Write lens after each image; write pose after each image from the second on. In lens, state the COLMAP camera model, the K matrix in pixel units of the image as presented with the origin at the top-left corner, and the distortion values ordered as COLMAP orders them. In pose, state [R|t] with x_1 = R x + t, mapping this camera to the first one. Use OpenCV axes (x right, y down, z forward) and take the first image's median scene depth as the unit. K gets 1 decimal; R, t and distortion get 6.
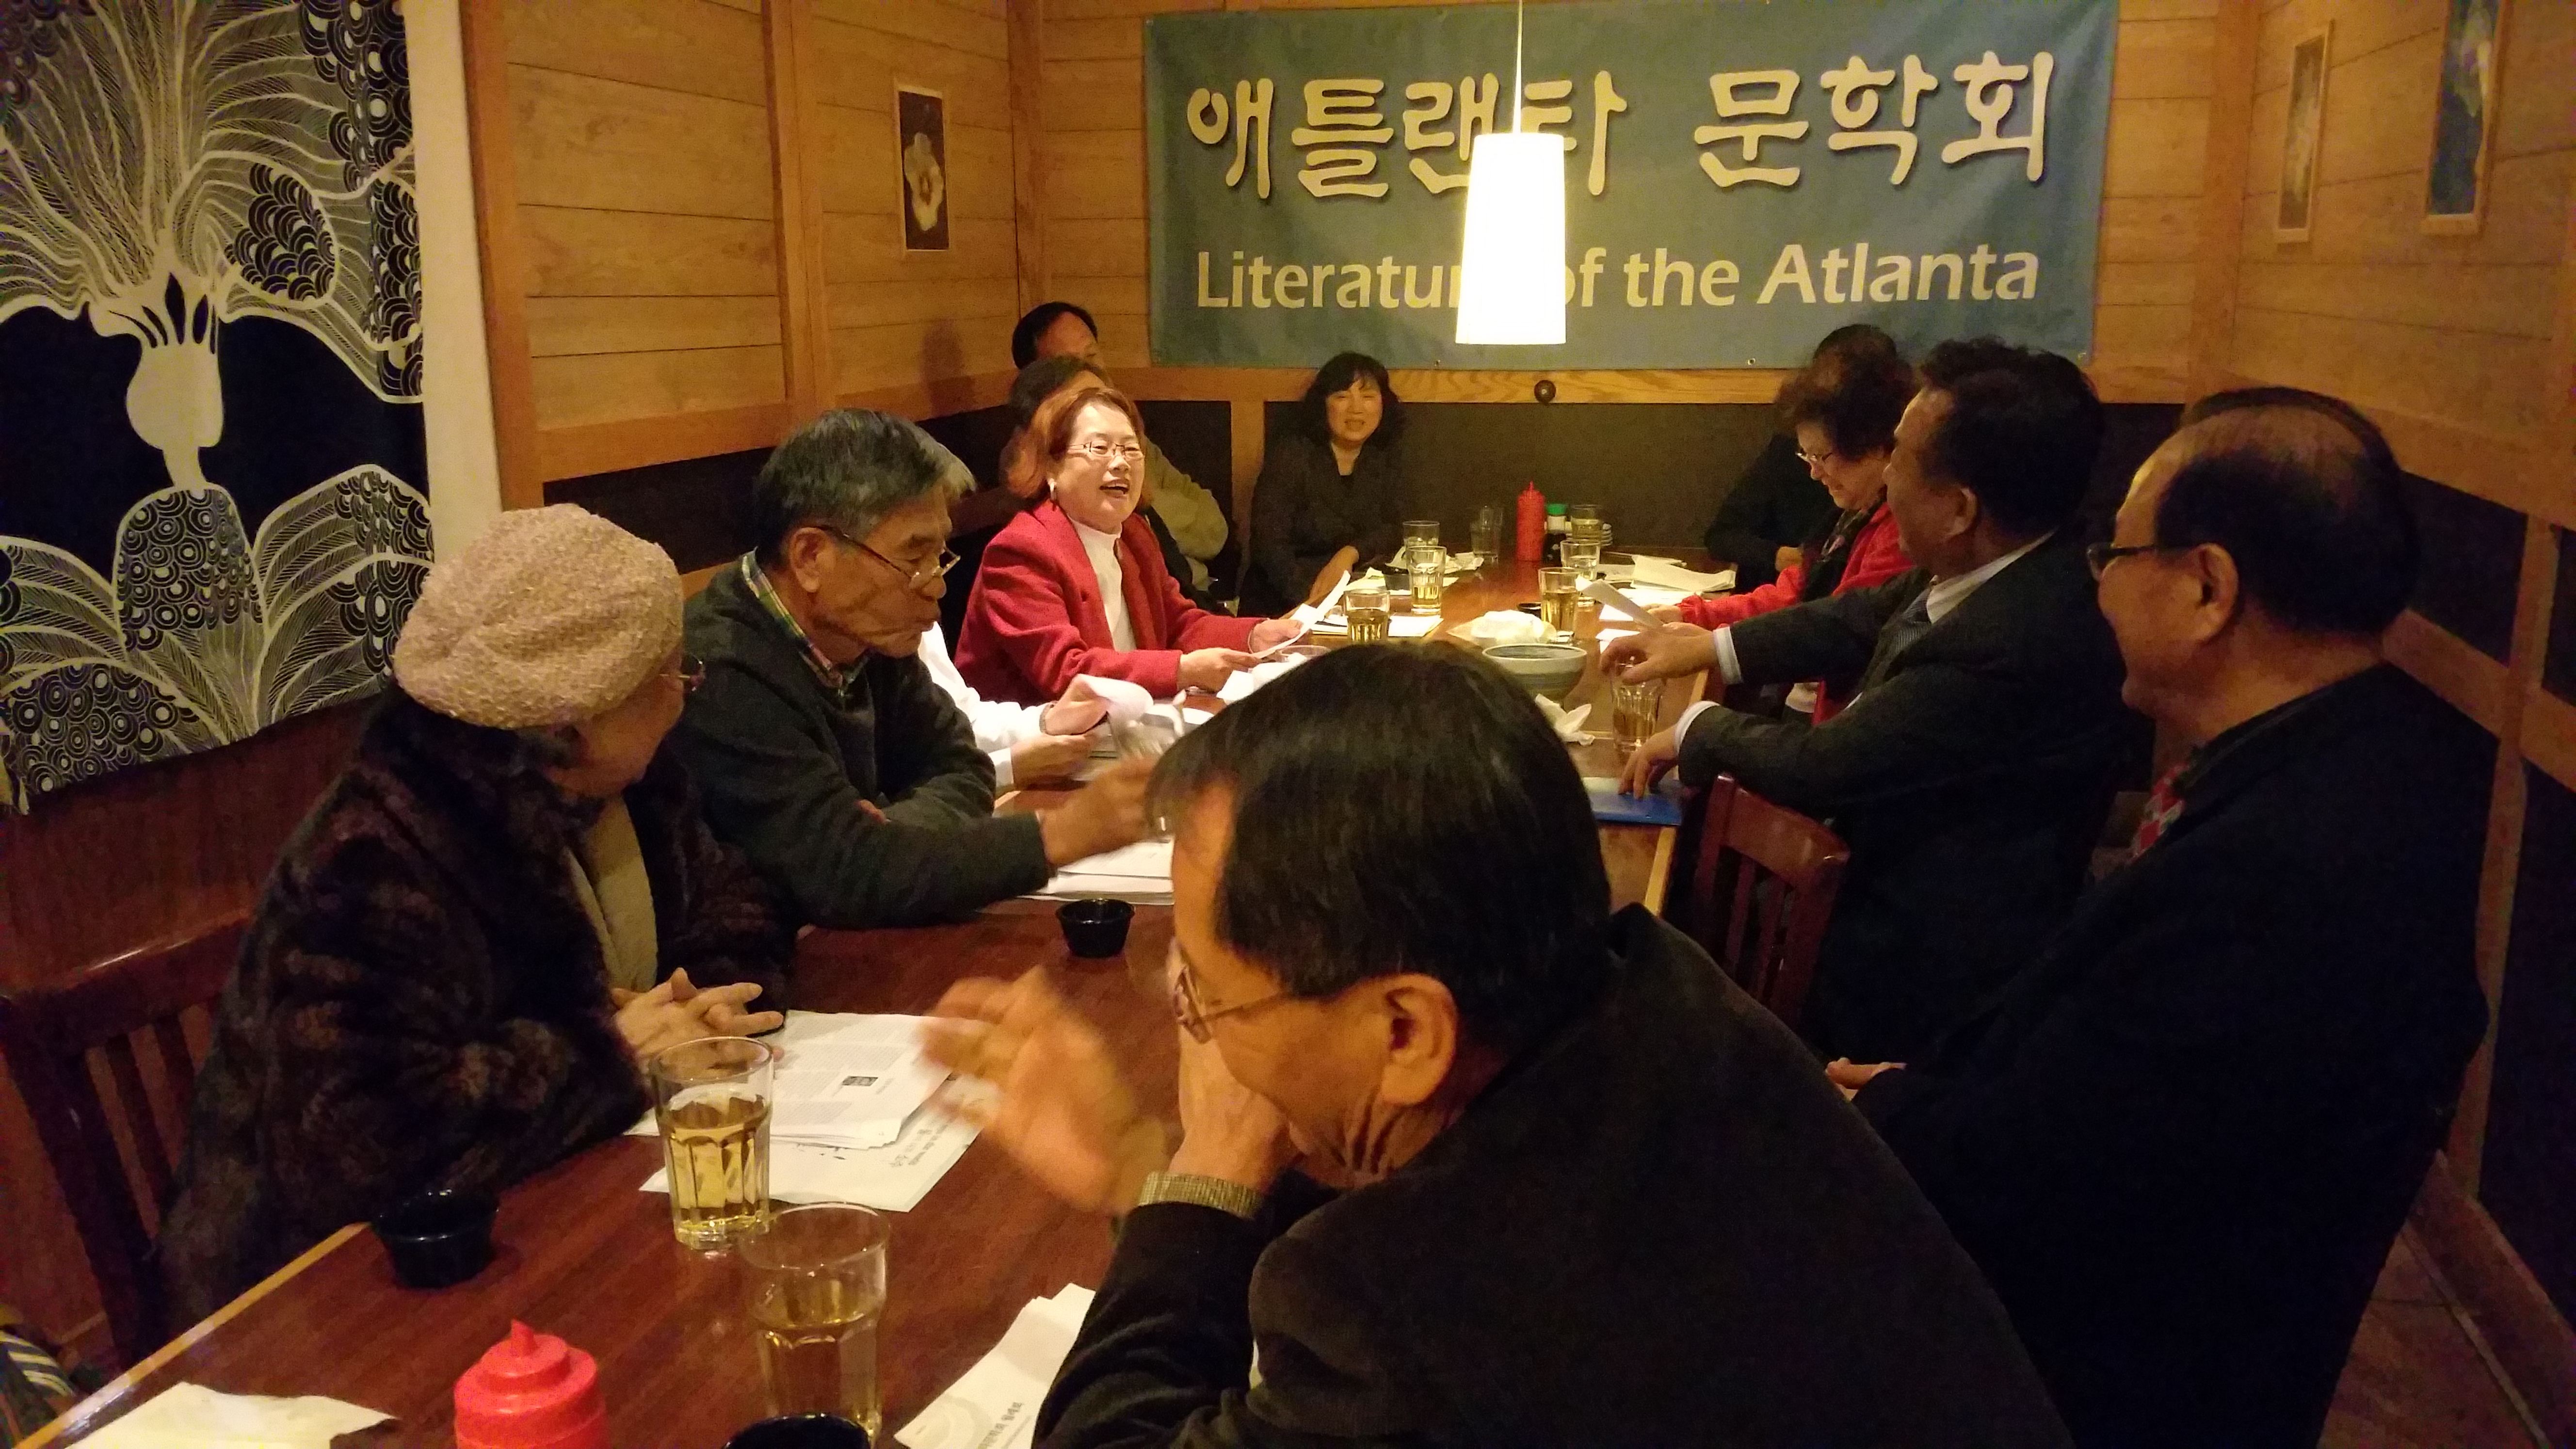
lens RADIAL K [[2075.3, 0, 1286.8], [0, 2075.3, 717.5], [0, 0, 1]] dist [0.037437, -0.084387]
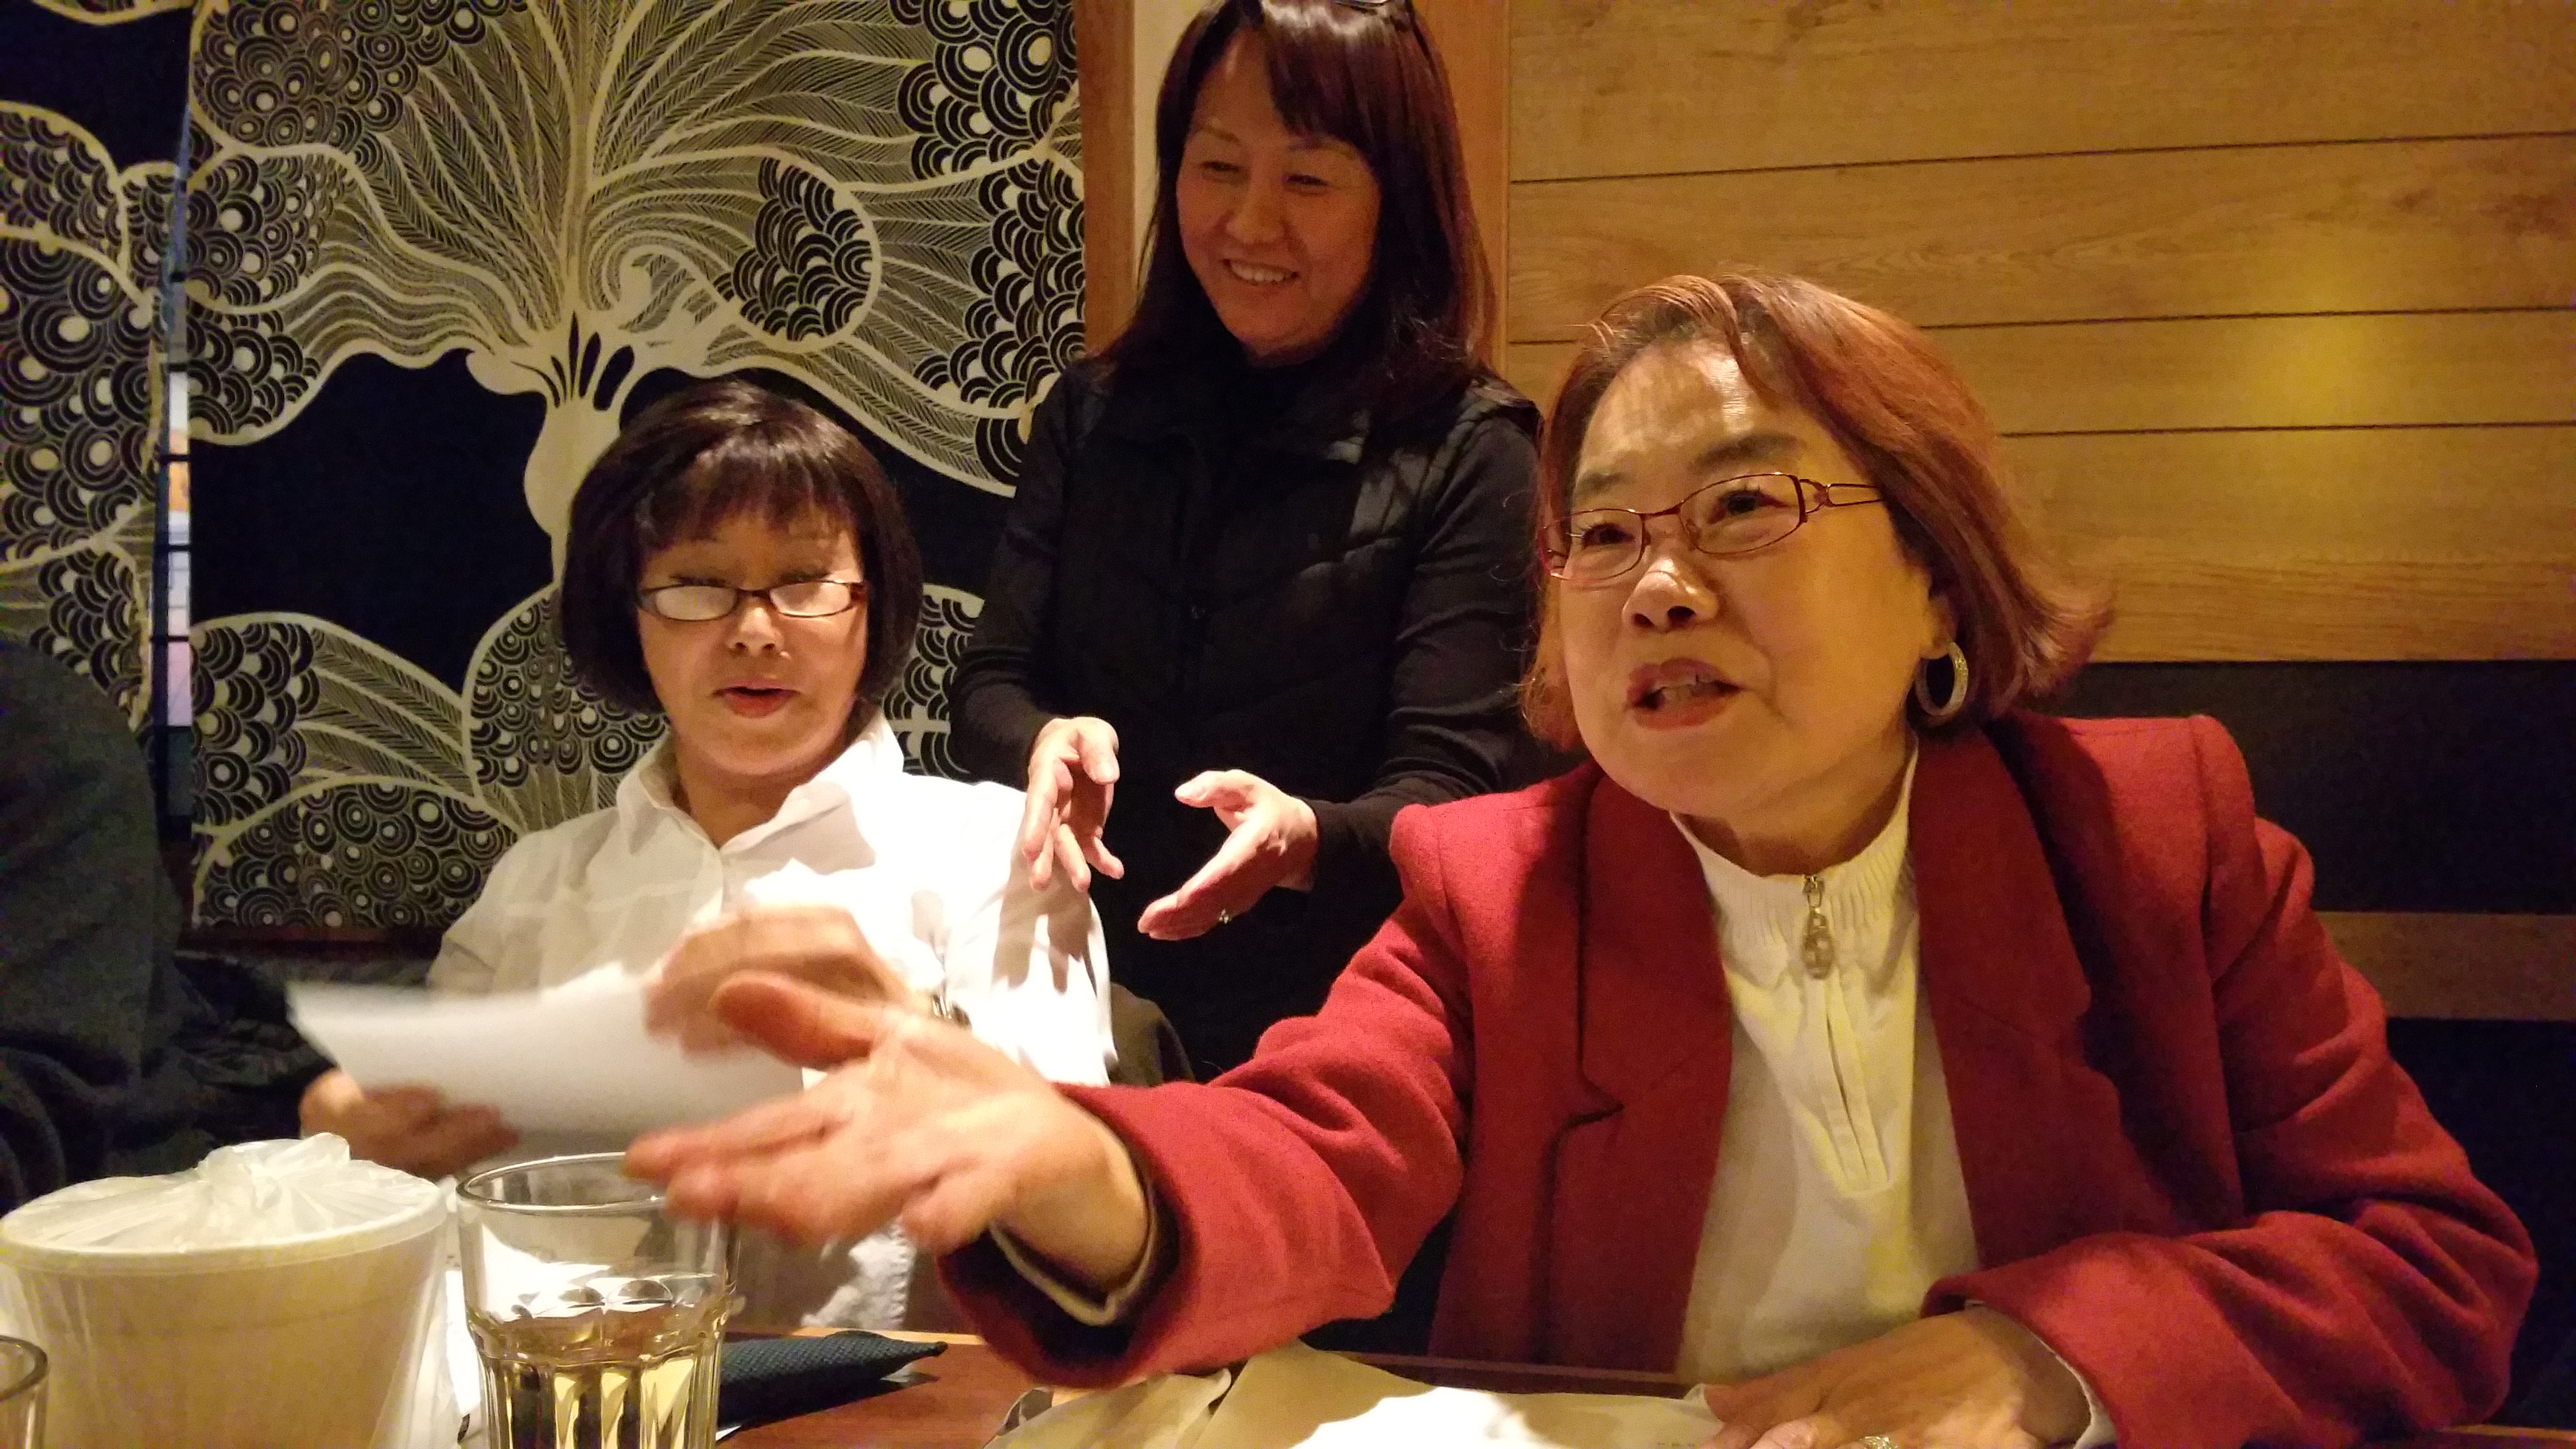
lens RADIAL K [[2075.3, 0, 1276.8], [0, 2075.3, 723.0], [0, 0, 1]] dist [0.037437, -0.084387]
pose [[0.050190, -0.014591, -0.998633, 0.245638], [-0.212297, 0.976887, -0.024943, -0.096858], [0.975915, 0.213259, 0.045933, 1.227771]]
